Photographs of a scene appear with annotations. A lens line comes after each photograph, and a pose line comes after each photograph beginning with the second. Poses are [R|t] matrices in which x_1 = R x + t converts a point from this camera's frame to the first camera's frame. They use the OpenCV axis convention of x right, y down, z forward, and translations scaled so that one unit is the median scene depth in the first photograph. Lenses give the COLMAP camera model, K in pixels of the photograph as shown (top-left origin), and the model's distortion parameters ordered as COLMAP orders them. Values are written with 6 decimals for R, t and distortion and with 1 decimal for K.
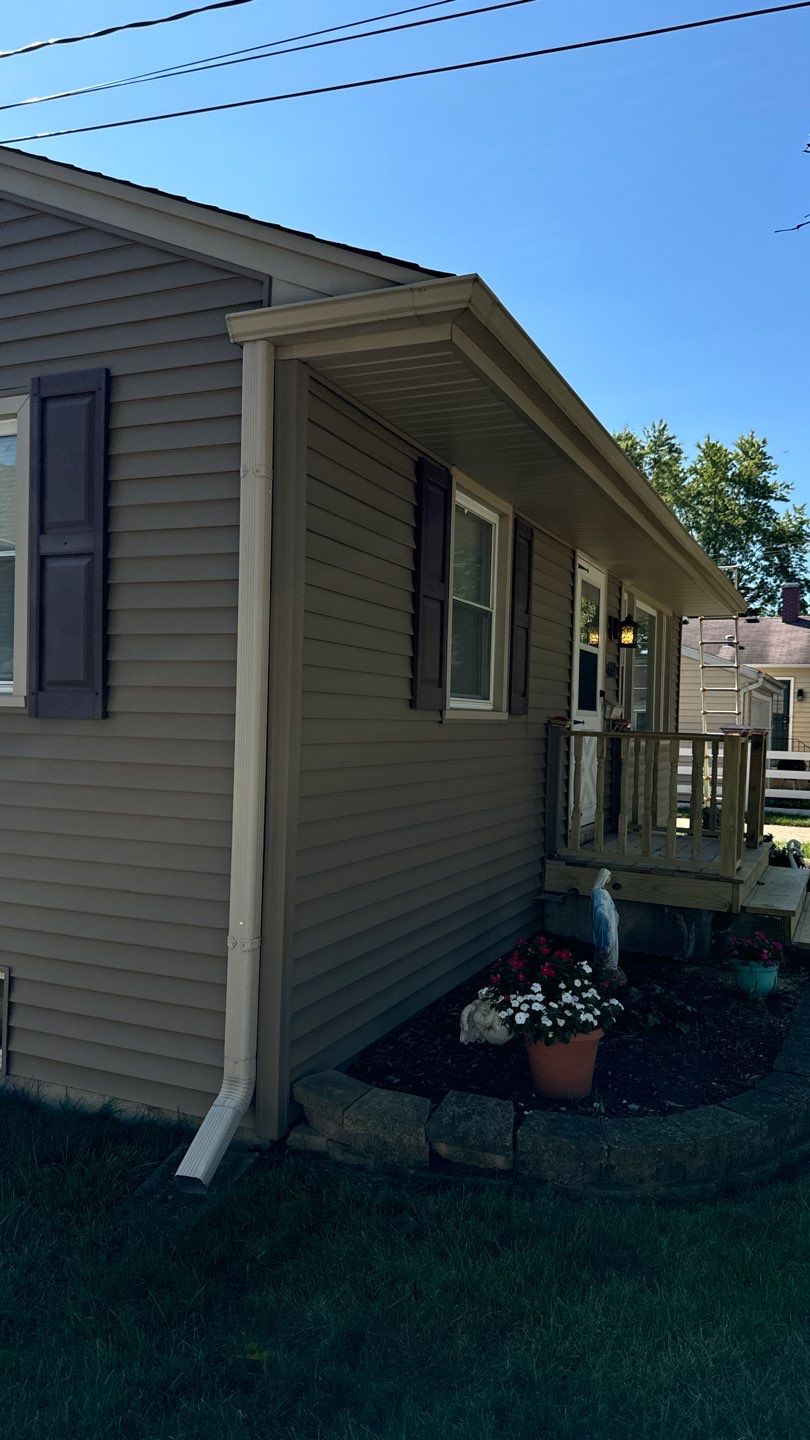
lens RADIAL K [[1016.6, 0, 405.0], [0, 1016.6, 720.0], [0, 0, 1]] dist [-0.003031, -0.004798]
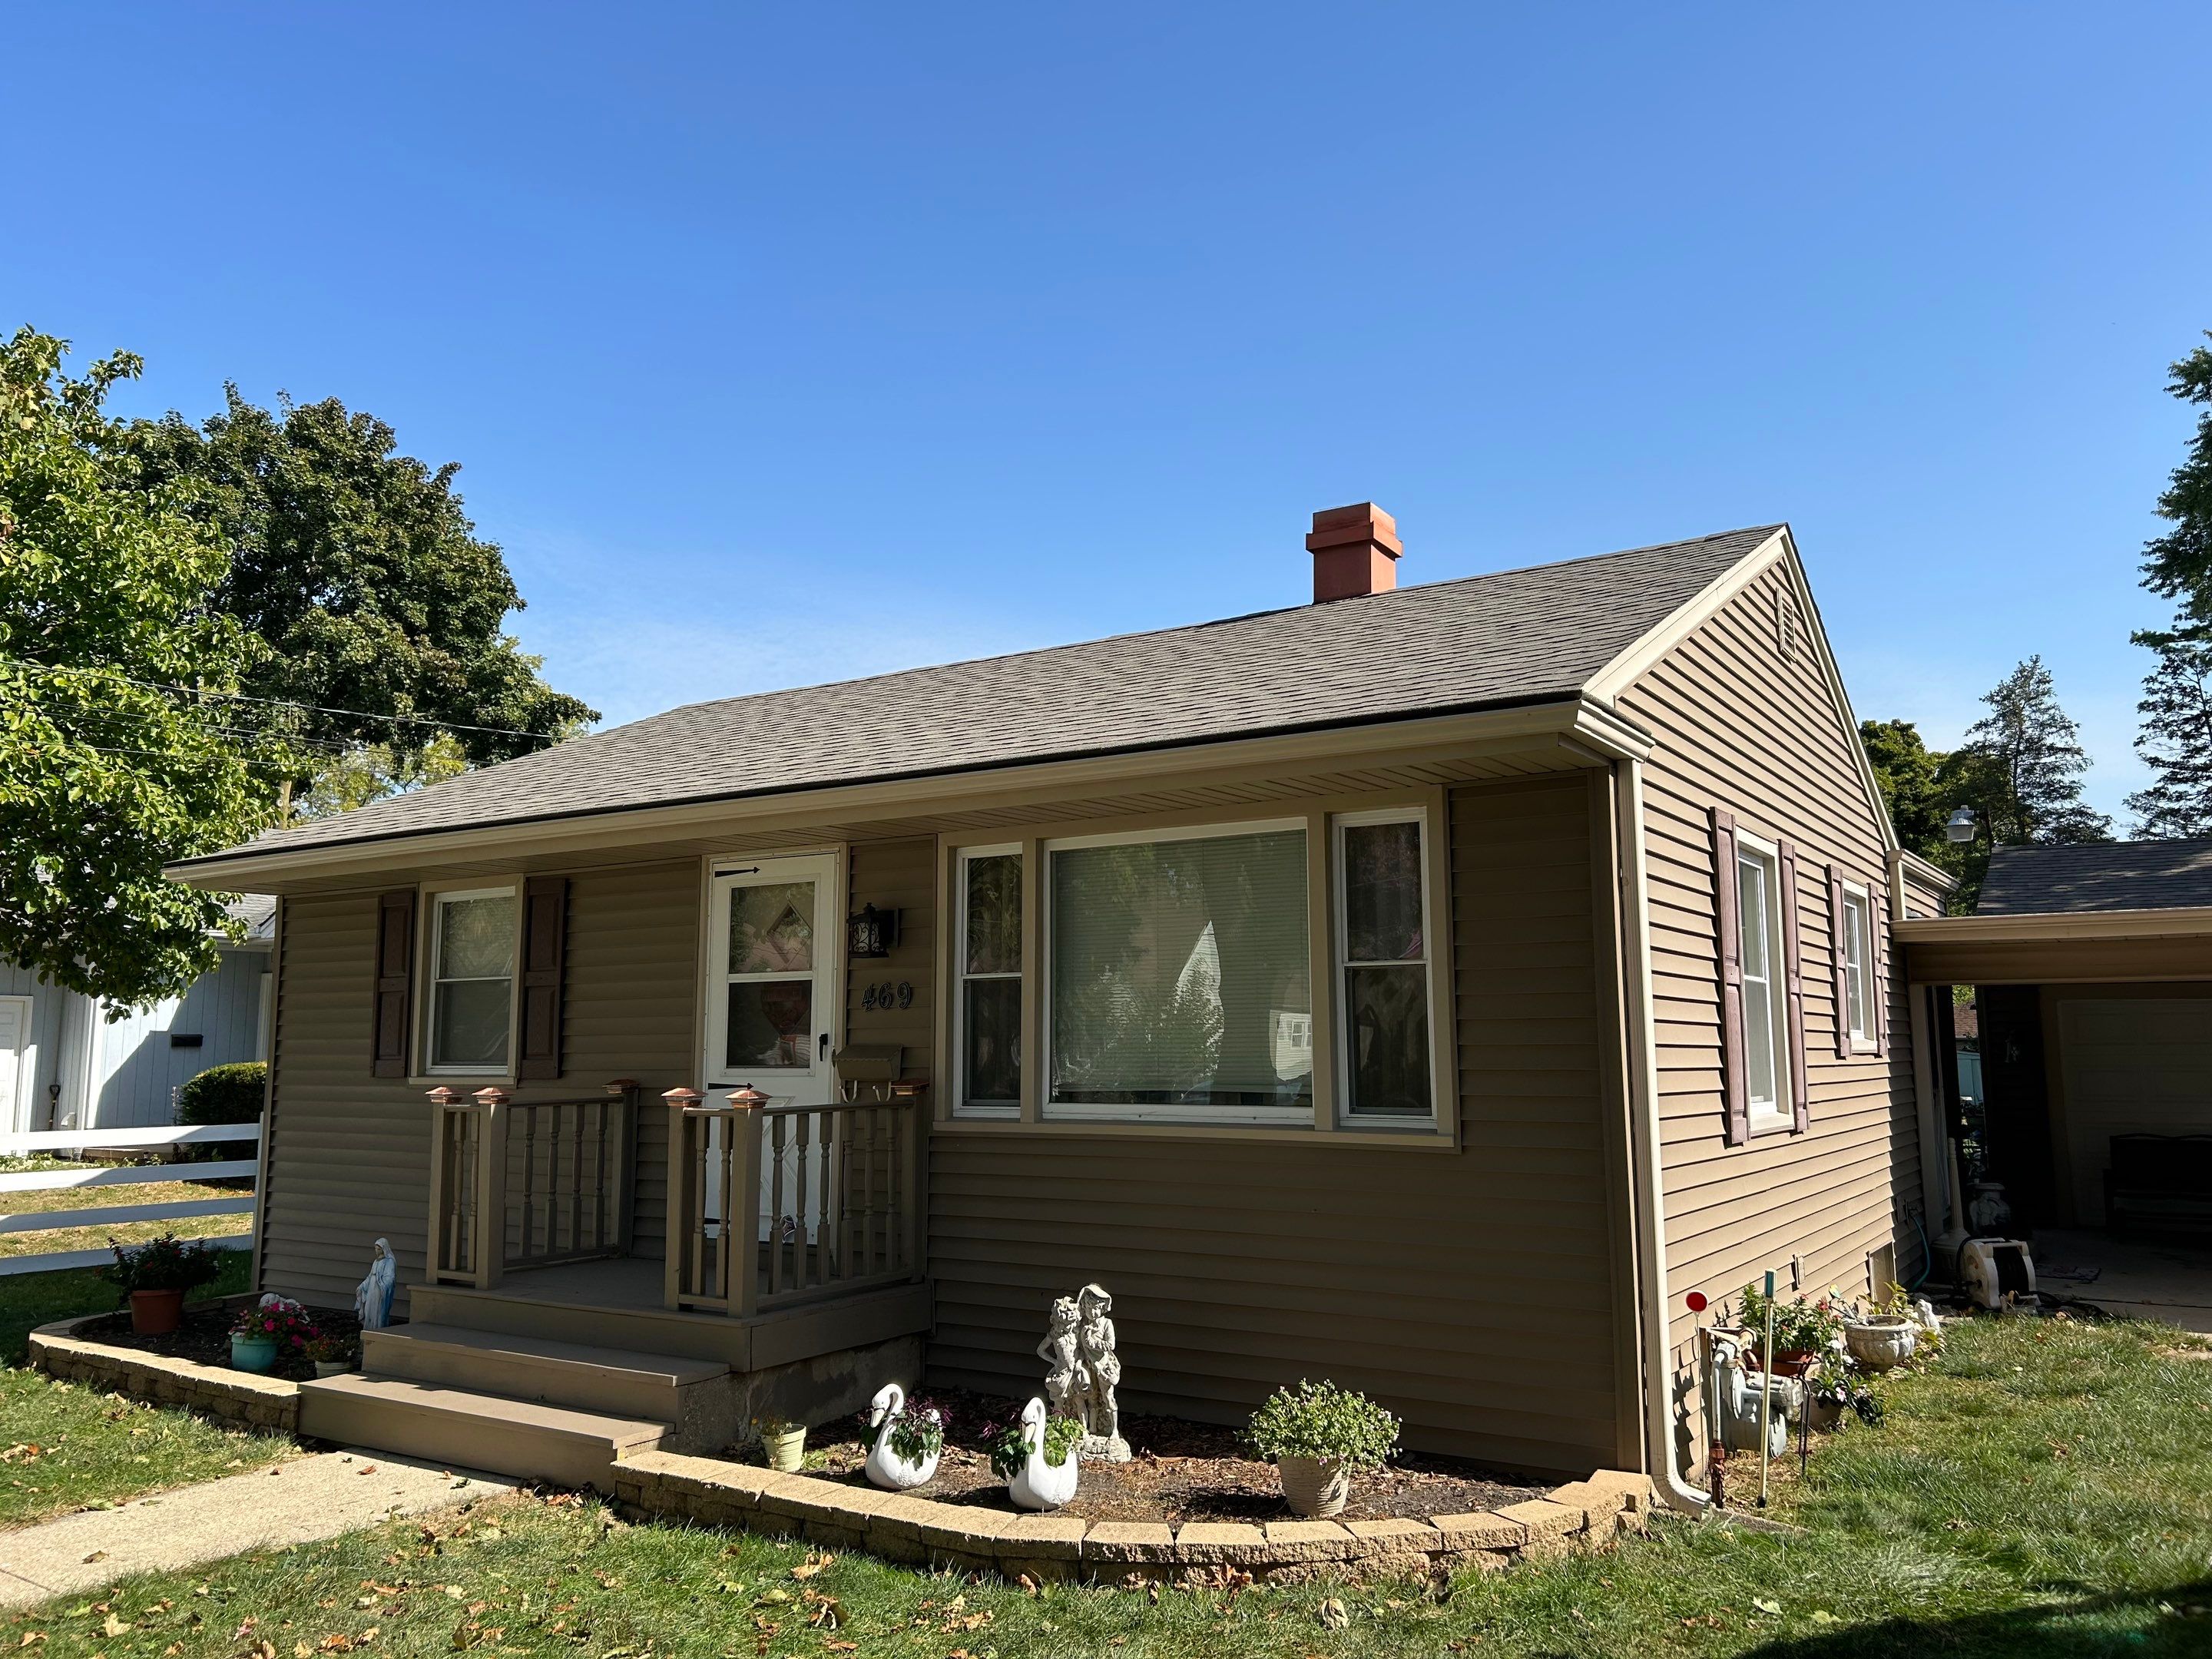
lens RADIAL K [[1672.9, 0, 1097.6], [0, 1672.9, 834.7], [0, 0, 1]] dist [0.057940, -0.068328]
pose [[-0.173704, -0.161329, -0.971494, 2.105051], [-0.007108, 0.986670, -0.162579, 0.029626], [0.984772, -0.021335, -0.172535, 2.357874]]
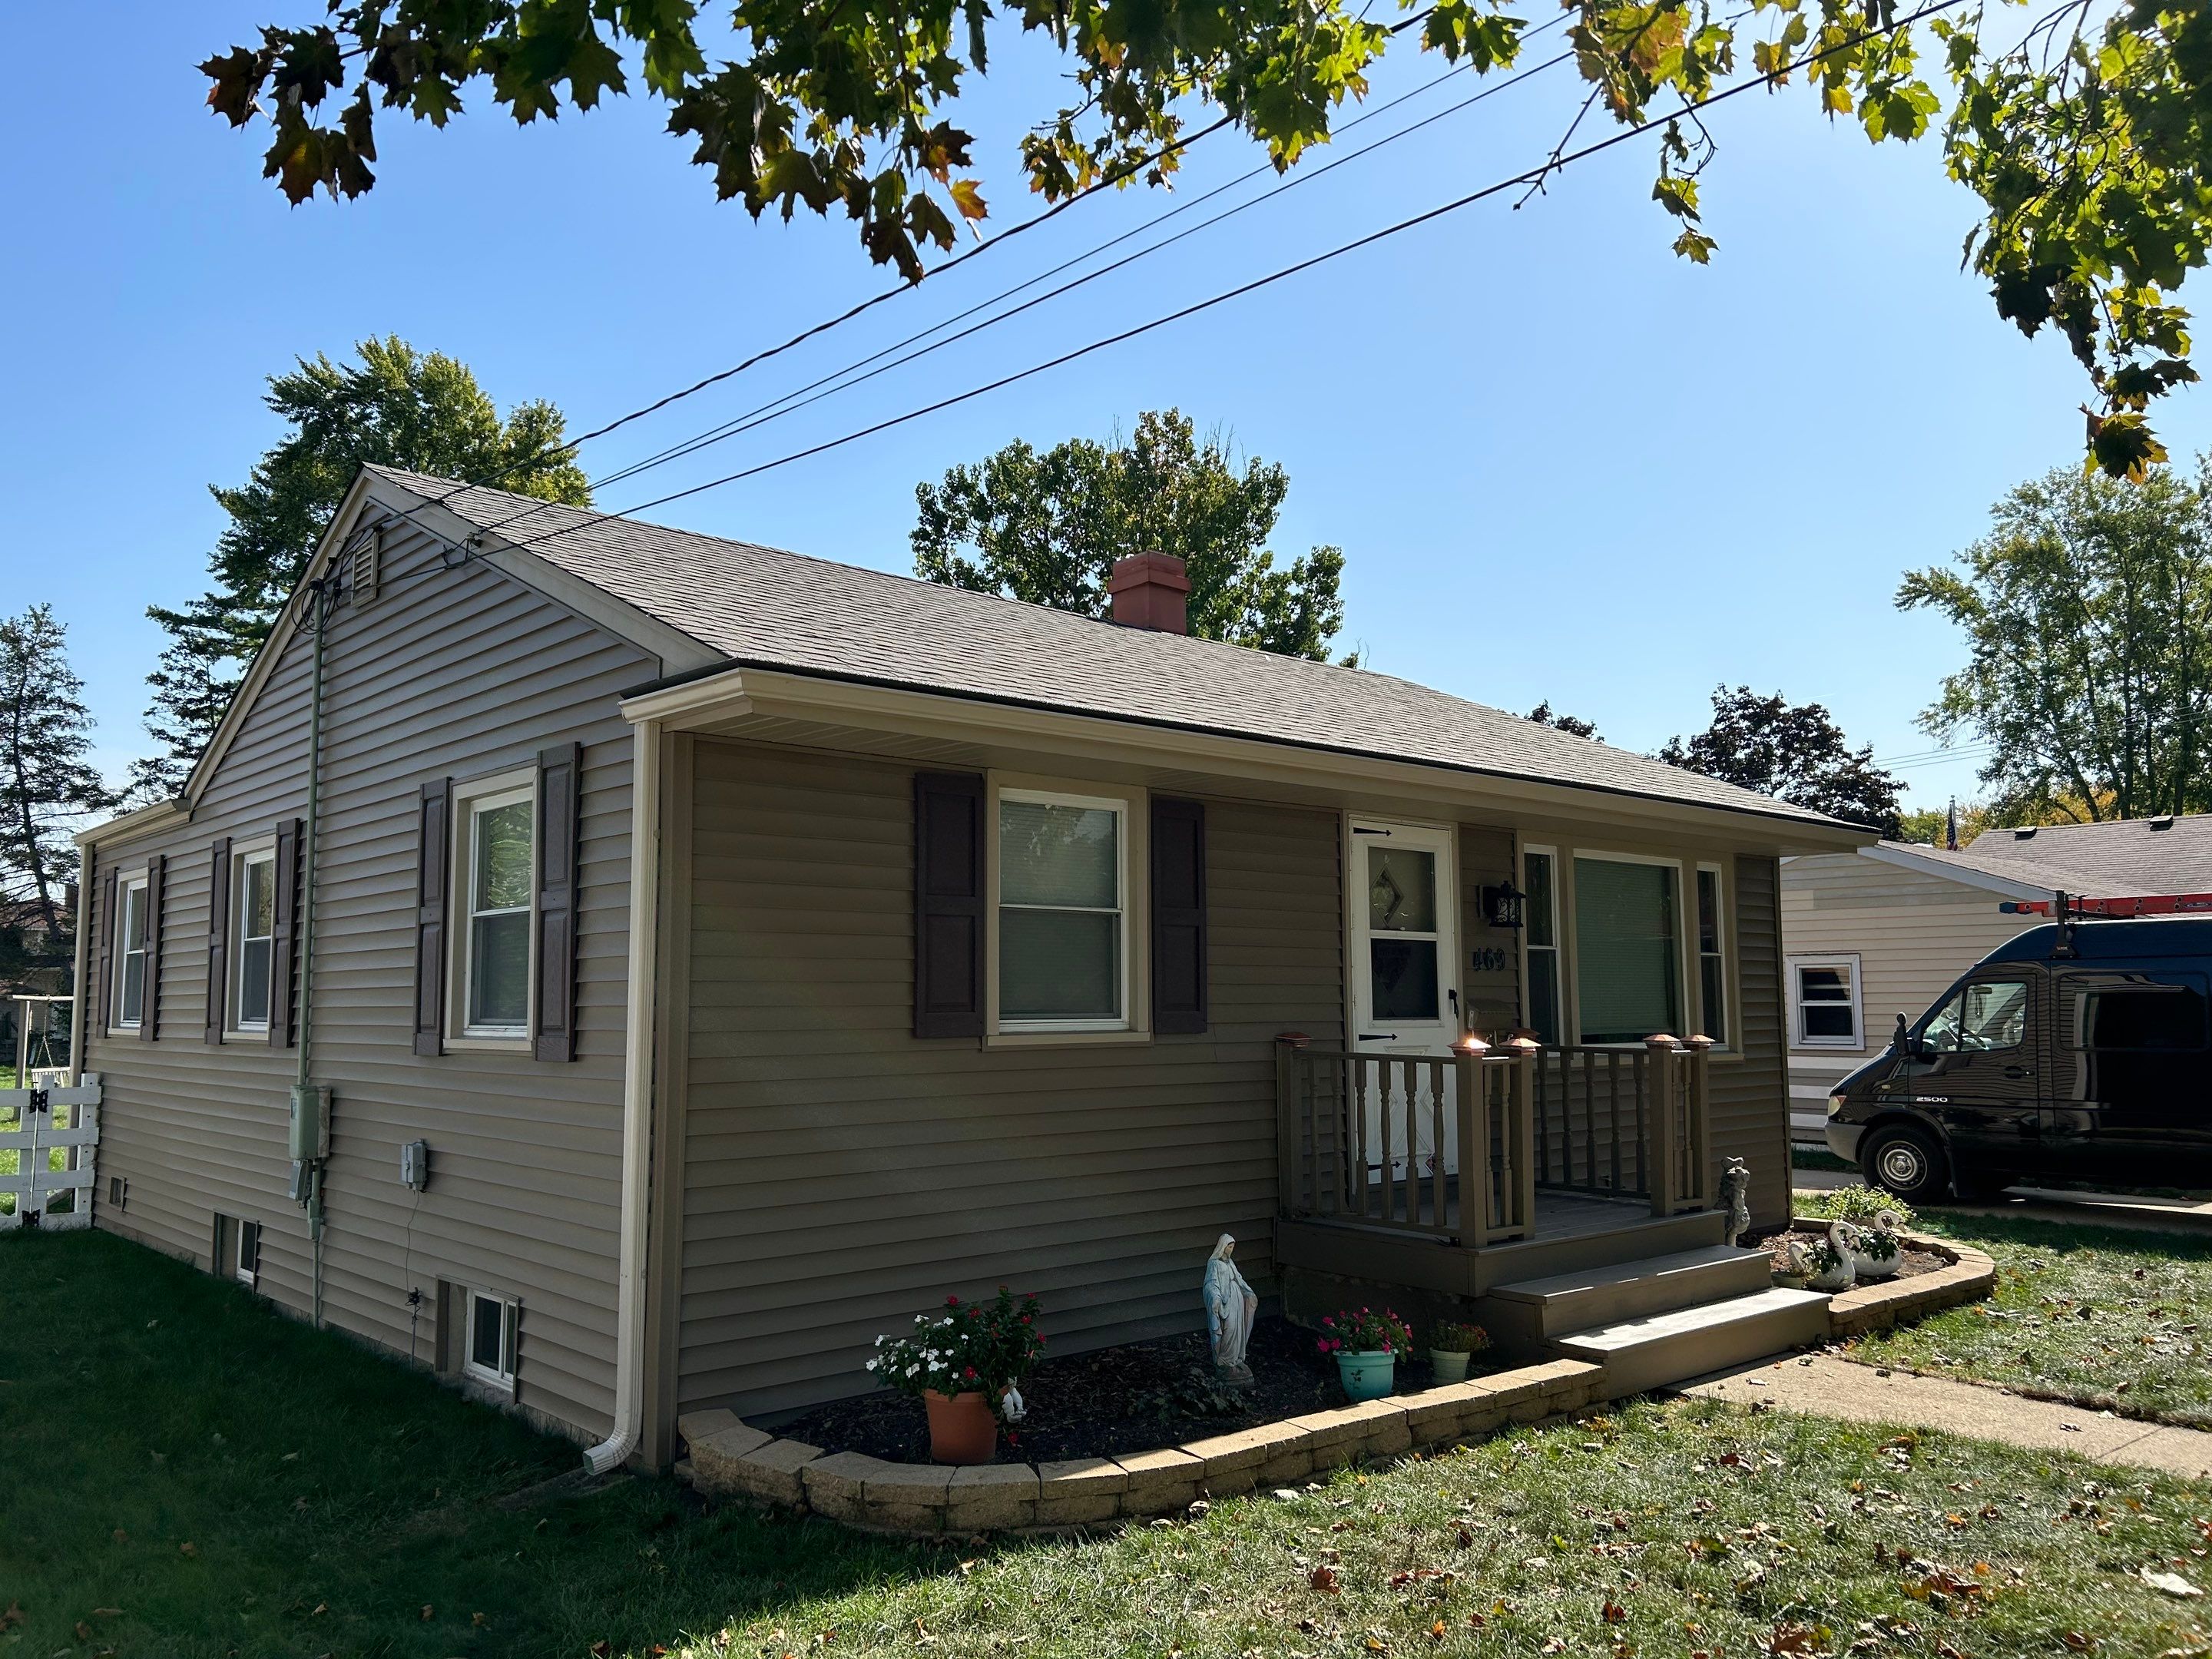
lens RADIAL K [[1672.9, 0, 1097.6], [0, 1672.9, 834.7], [0, 0, 1]] dist [0.057940, -0.068328]
pose [[0.908877, -0.078725, -0.409568, 0.806628], [0.031508, 0.992178, -0.120792, -0.004823], [0.415873, 0.096880, 0.904248, -0.345697]]
